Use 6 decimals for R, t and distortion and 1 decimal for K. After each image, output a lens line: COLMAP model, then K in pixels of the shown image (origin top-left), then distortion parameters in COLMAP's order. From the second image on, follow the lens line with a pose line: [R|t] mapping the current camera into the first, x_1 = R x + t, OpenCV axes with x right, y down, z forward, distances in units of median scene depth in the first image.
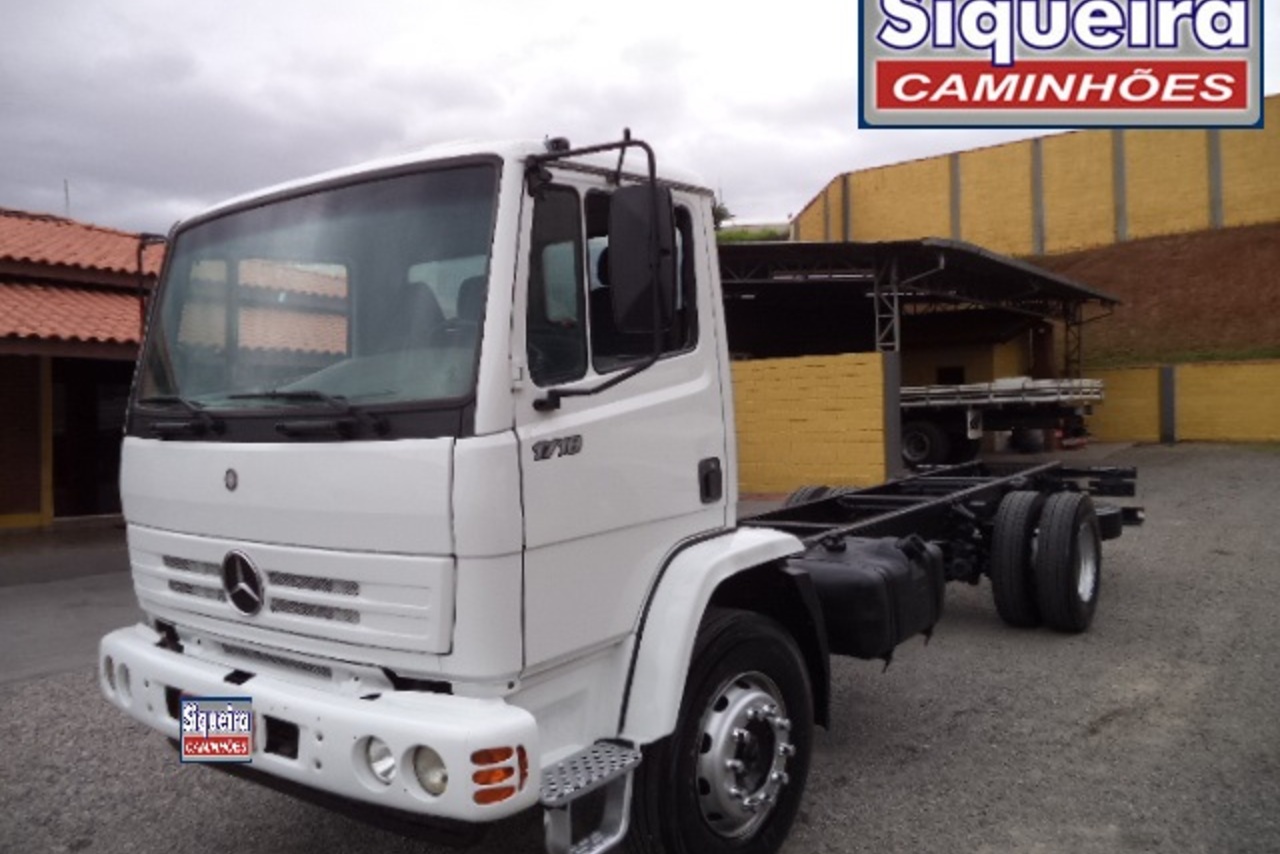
lens RADIAL K [[1018.7, 0, 636.9], [0, 1018.7, 426.0], [0, 0, 1]] dist [-0.016842, -0.014279]
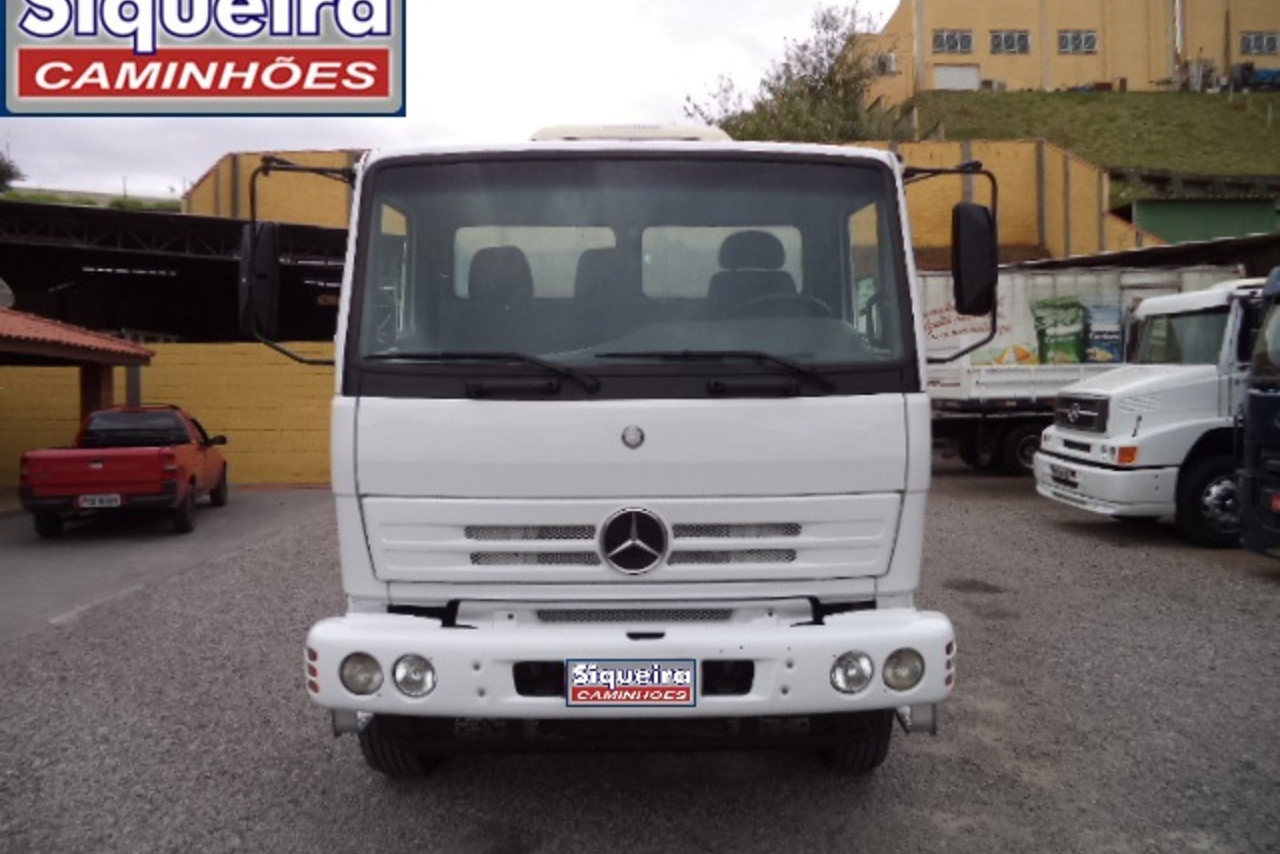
lens RADIAL K [[1018.7, 0, 632.4], [0, 1018.7, 424.7], [0, 0, 1]] dist [-0.016842, -0.014279]
pose [[0.781894, -0.005415, 0.623388, -1.031107], [0.002721, 0.999982, 0.005273, 0.035645], [-0.623406, -0.002426, 0.781895, 0.220021]]
